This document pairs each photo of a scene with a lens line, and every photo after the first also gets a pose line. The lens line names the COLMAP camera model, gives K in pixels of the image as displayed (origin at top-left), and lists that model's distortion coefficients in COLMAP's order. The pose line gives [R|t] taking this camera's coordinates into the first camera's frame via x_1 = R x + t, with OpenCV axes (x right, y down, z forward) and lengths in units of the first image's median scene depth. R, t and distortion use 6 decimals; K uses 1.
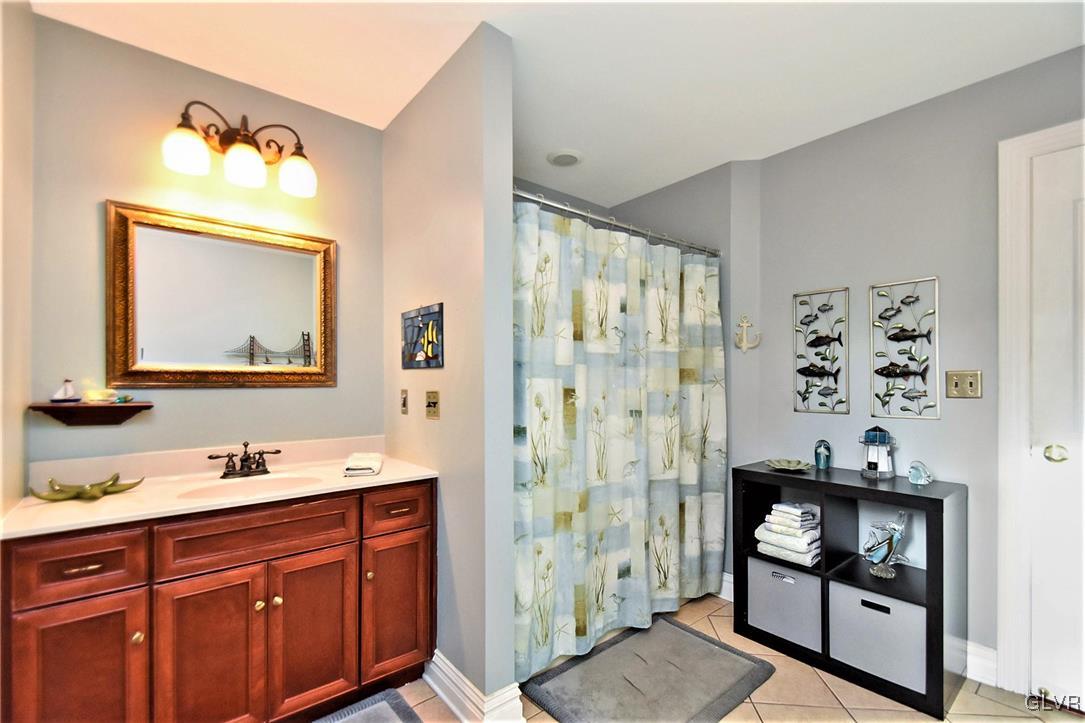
lens RADIAL K [[479.7, 0, 544.6], [0, 479.7, 371.1], [0, 0, 1]] dist [0.024260, -0.003842]
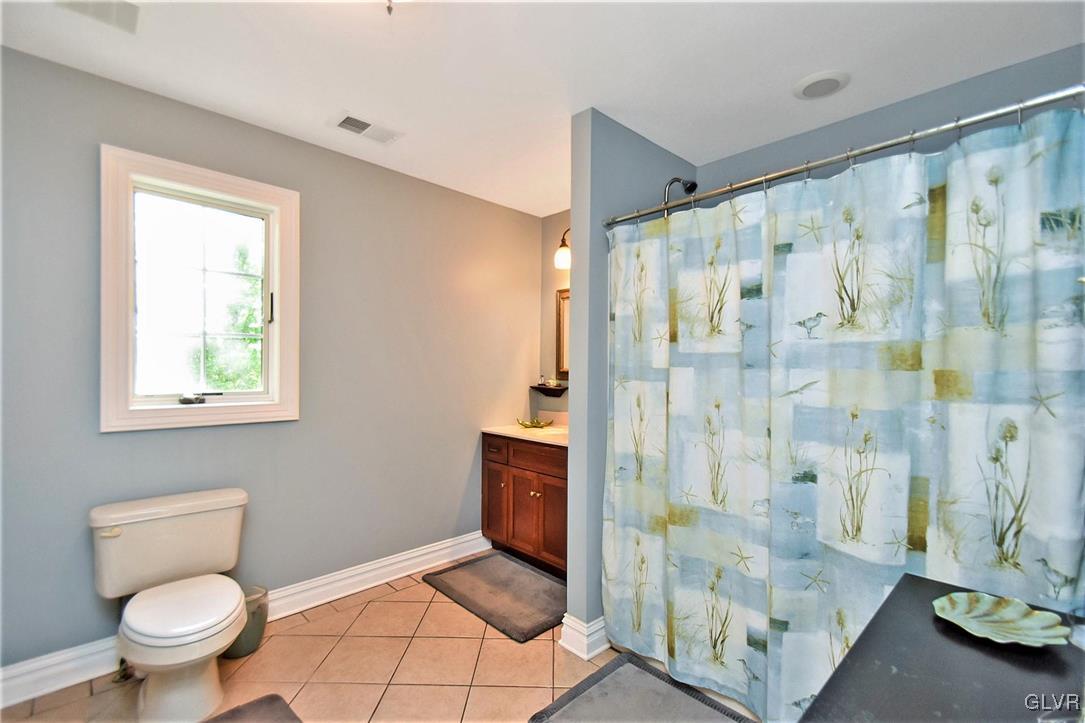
lens RADIAL K [[479.7, 0, 540.1], [0, 479.7, 363.1], [0, 0, 1]] dist [0.024260, -0.003842]
pose [[0.061919, -0.011053, -0.998020, 0.964129], [0.006378, 0.999923, -0.010678, -0.012992], [0.998061, -0.005704, 0.061985, 0.660364]]
